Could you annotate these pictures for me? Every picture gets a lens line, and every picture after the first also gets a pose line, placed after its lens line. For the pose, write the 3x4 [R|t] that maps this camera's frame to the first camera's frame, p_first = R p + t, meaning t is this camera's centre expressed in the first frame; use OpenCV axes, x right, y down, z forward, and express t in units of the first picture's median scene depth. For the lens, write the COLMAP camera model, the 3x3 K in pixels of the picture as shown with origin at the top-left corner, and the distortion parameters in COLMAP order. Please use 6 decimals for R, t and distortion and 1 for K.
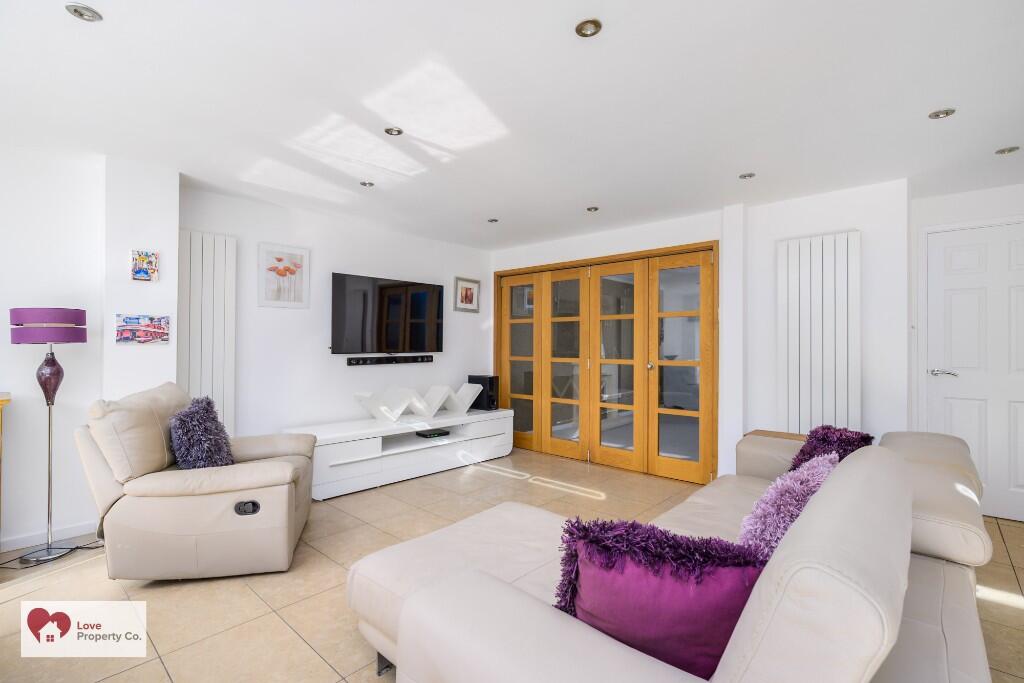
lens RADIAL K [[469.3, 0, 511.9], [0, 469.3, 344.0], [0, 0, 1]] dist [0.000103, -0.000487]
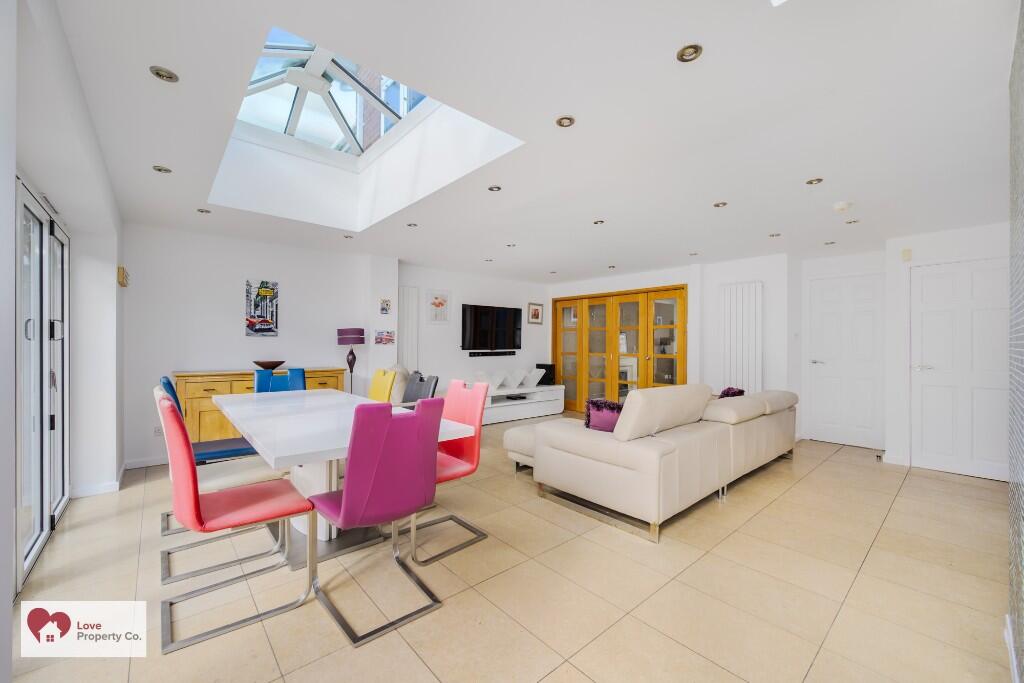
lens RADIAL K [[404.1, 0, 515.8], [0, 404.1, 340.8], [0, 0, 1]] dist [-0.000831, 0.000002]
pose [[0.994465, 0.000546, -0.105066, -0.019915], [-0.001036, 0.999989, -0.004603, -0.006141], [0.105062, 0.004686, 0.994455, -0.455125]]
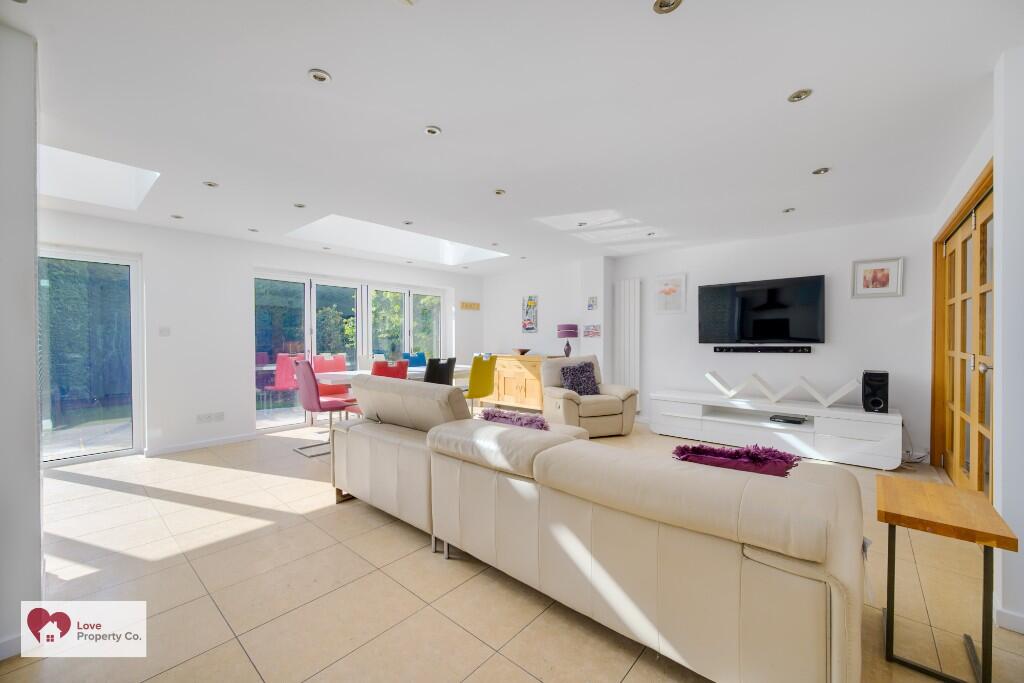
lens RADIAL K [[404.1, 0, 511.9], [0, 404.1, 342.8], [0, 0, 1]] dist [-0.000831, 0.000002]
pose [[0.021019, 0.007043, -0.999754, 0.764631], [0.008550, 0.999937, 0.007224, 0.005351], [0.999743, -0.008700, 0.020958, 0.374048]]
